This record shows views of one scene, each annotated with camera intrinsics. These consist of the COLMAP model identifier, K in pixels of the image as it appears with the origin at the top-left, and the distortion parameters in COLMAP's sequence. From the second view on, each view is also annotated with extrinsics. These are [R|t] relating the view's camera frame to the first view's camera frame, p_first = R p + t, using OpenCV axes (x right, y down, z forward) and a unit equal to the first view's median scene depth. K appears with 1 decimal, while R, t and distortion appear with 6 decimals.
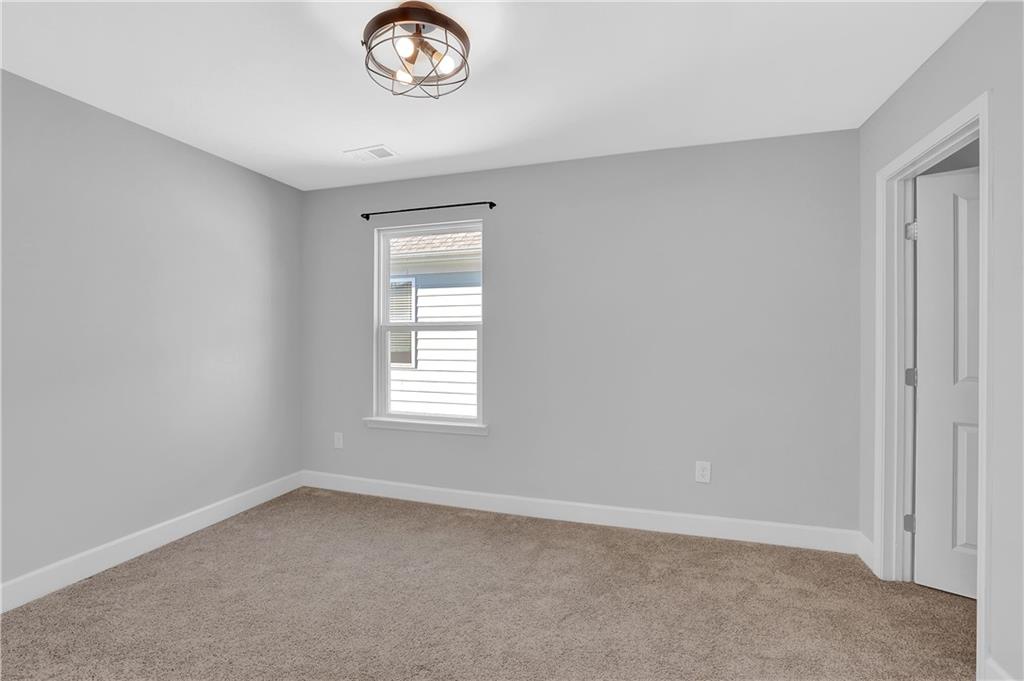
lens RADIAL K [[448.3, 0, 512.0], [0, 448.3, 340.5], [0, 0, 1]] dist [0.011849, 0.000120]
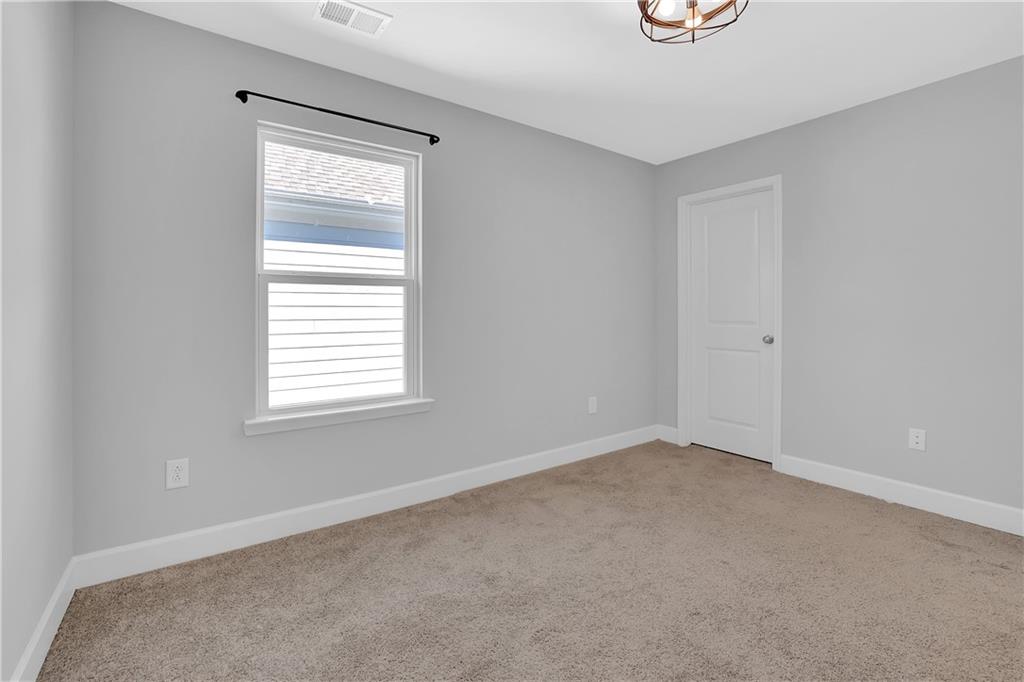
lens RADIAL K [[456.3, 0, 512.0], [0, 456.3, 309.1], [0, 0, 1]] dist [-0.000100, 0.000162]
pose [[0.611998, -0.000329, 0.790859, -0.638111], [0.008155, 0.999949, -0.005895, 0.025884], [-0.790817, 0.010057, 0.611970, 0.349178]]
